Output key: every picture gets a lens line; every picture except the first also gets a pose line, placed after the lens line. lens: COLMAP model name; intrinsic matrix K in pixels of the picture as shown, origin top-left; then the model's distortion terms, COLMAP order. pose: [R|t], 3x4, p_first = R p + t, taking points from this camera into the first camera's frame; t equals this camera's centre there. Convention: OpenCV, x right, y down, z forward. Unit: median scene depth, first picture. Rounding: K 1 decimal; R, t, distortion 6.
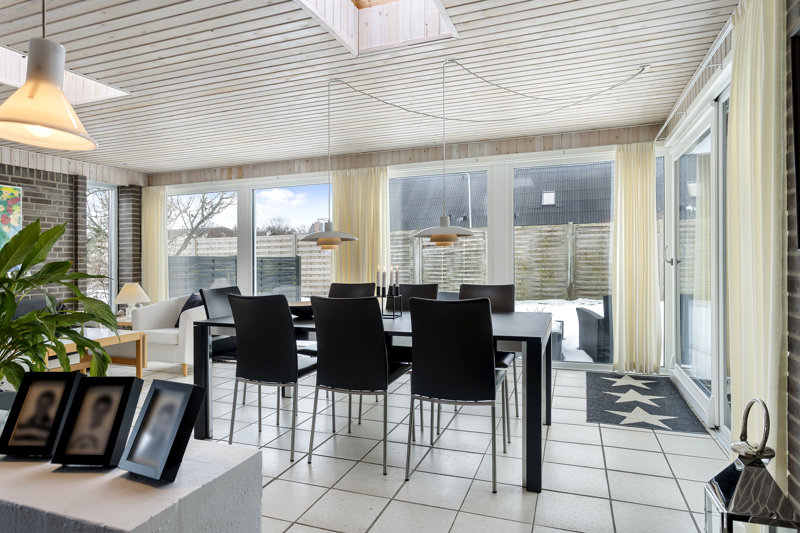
lens RADIAL K [[464.7, 0, 403.7], [0, 464.7, 263.9], [0, 0, 1]] dist [-0.026961, 0.002613]
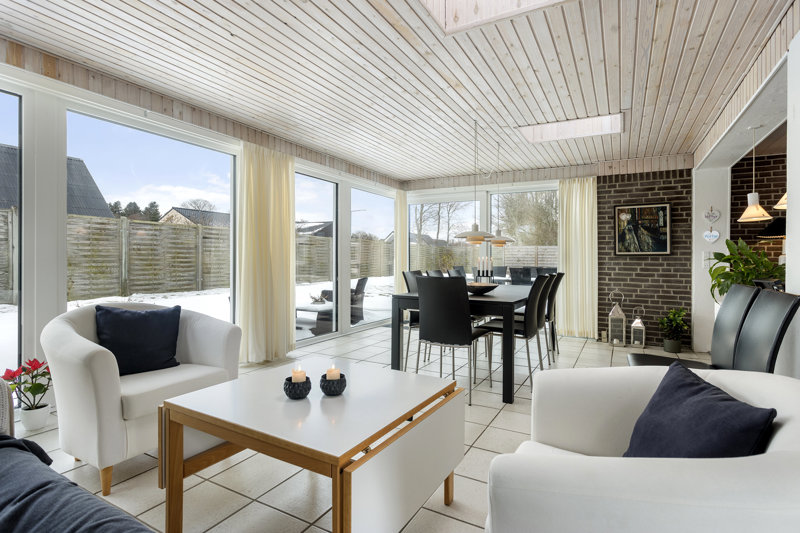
lens RADIAL K [[397.7, 0, 403.3], [0, 397.7, 267.3], [0, 0, 1]] dist [0.001941, 0.000204]
pose [[0.158609, 0.001448, 0.987340, -0.383071], [-0.008816, 0.999961, -0.000050, 0.011780], [-0.987302, -0.008697, 0.158616, 0.284151]]
